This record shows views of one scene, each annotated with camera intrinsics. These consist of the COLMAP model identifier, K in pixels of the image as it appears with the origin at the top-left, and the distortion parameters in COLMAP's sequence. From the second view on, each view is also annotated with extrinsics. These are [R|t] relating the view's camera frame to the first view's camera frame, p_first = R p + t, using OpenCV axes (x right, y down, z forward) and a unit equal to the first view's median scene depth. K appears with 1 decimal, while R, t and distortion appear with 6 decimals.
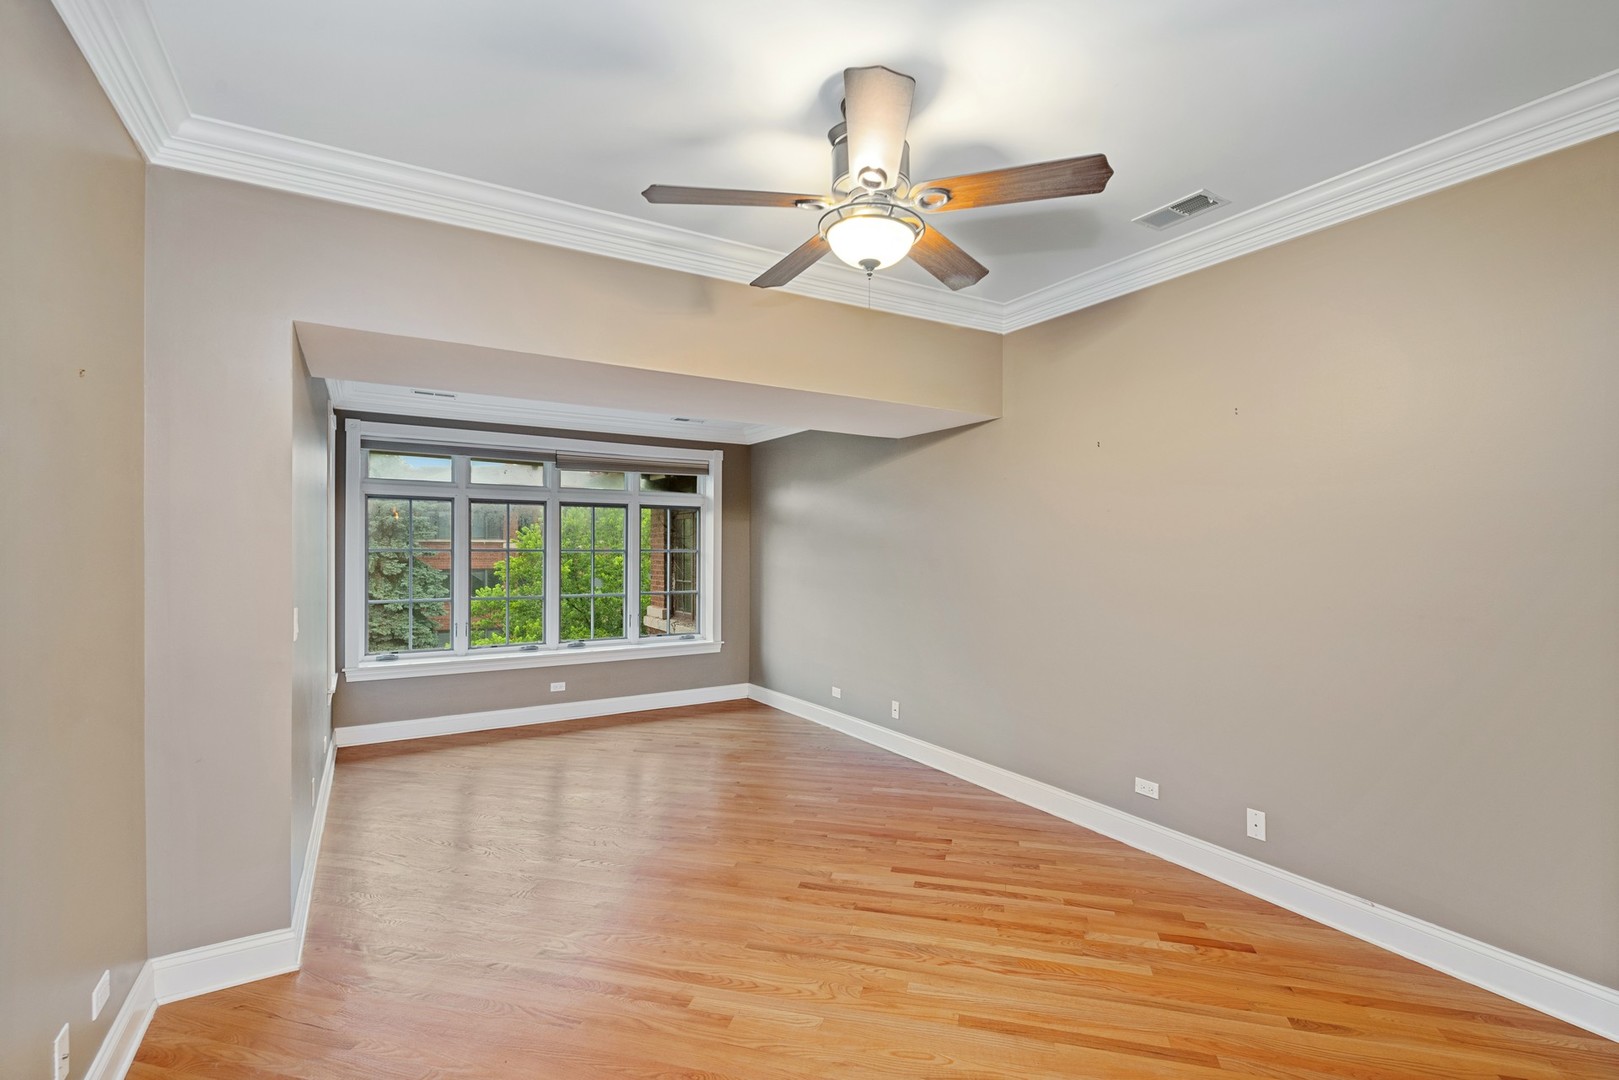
lens RADIAL K [[714.3, 0, 797.0], [0, 714.3, 551.3], [0, 0, 1]] dist [0.000478, -0.000578]
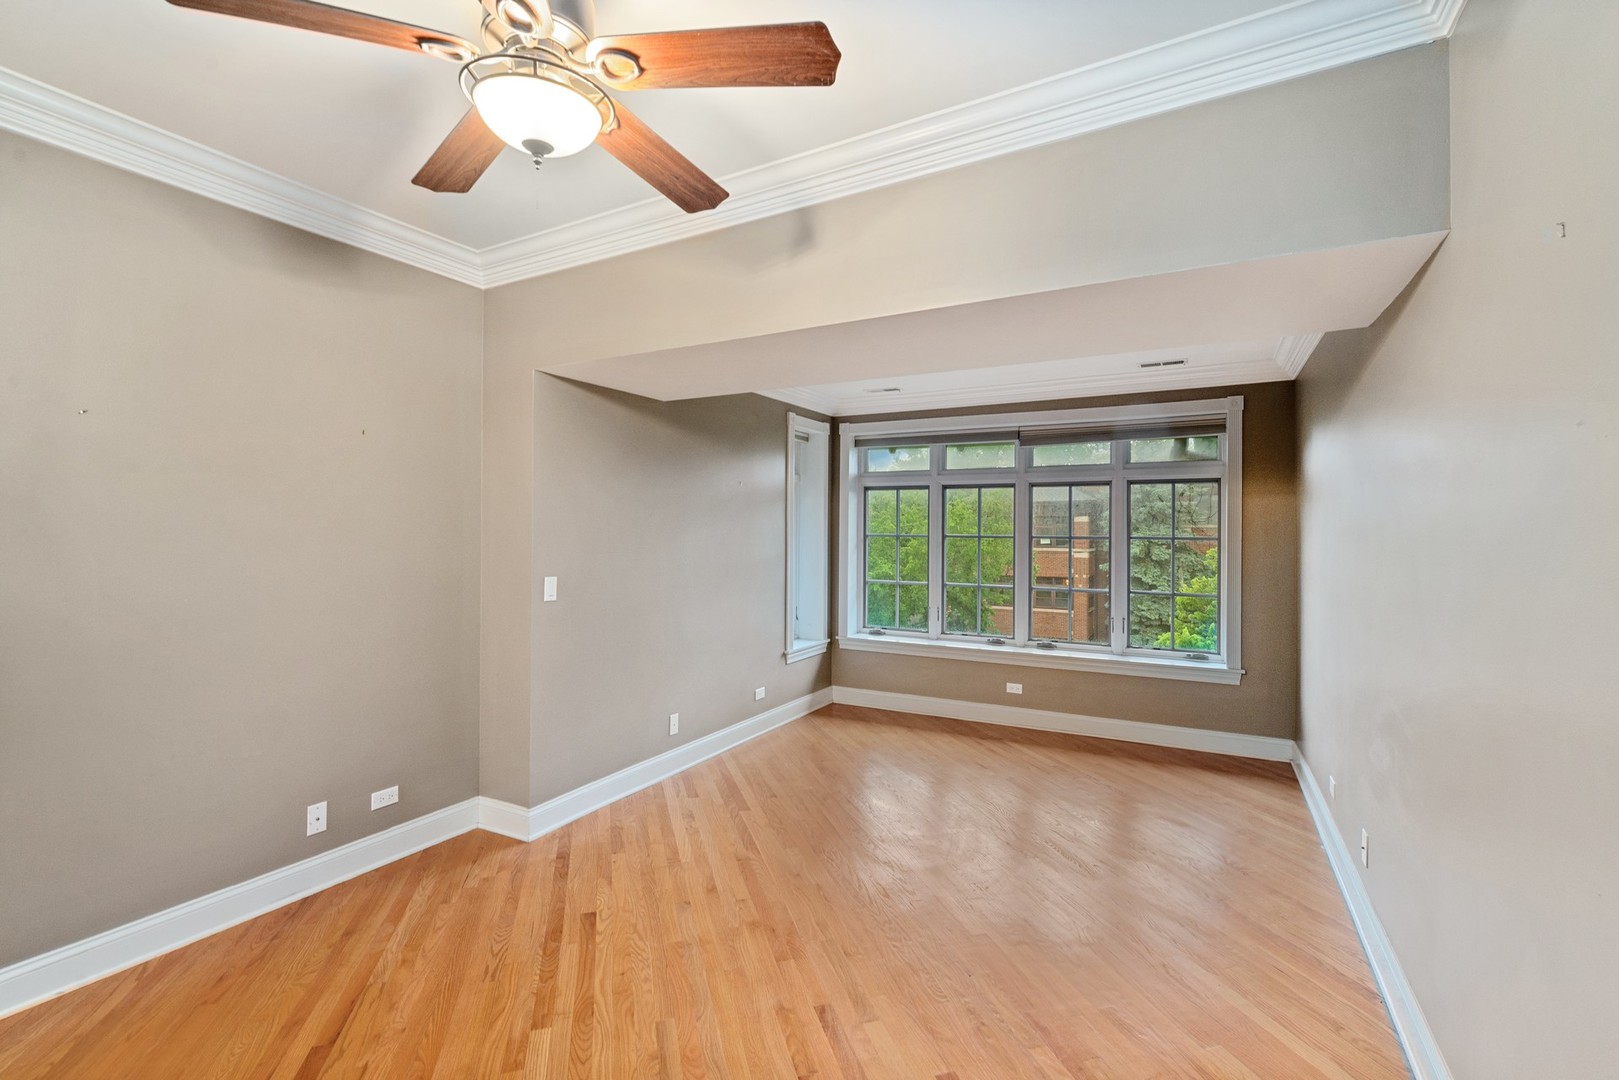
lens RADIAL K [[714.3, 0, 797.6], [0, 714.3, 528.8], [0, 0, 1]] dist [0.000478, -0.000578]
pose [[0.503522, -0.004106, -0.863973, 0.311017], [-0.005891, 0.999949, -0.008185, -0.002542], [0.863963, 0.009211, 0.503472, 0.312295]]
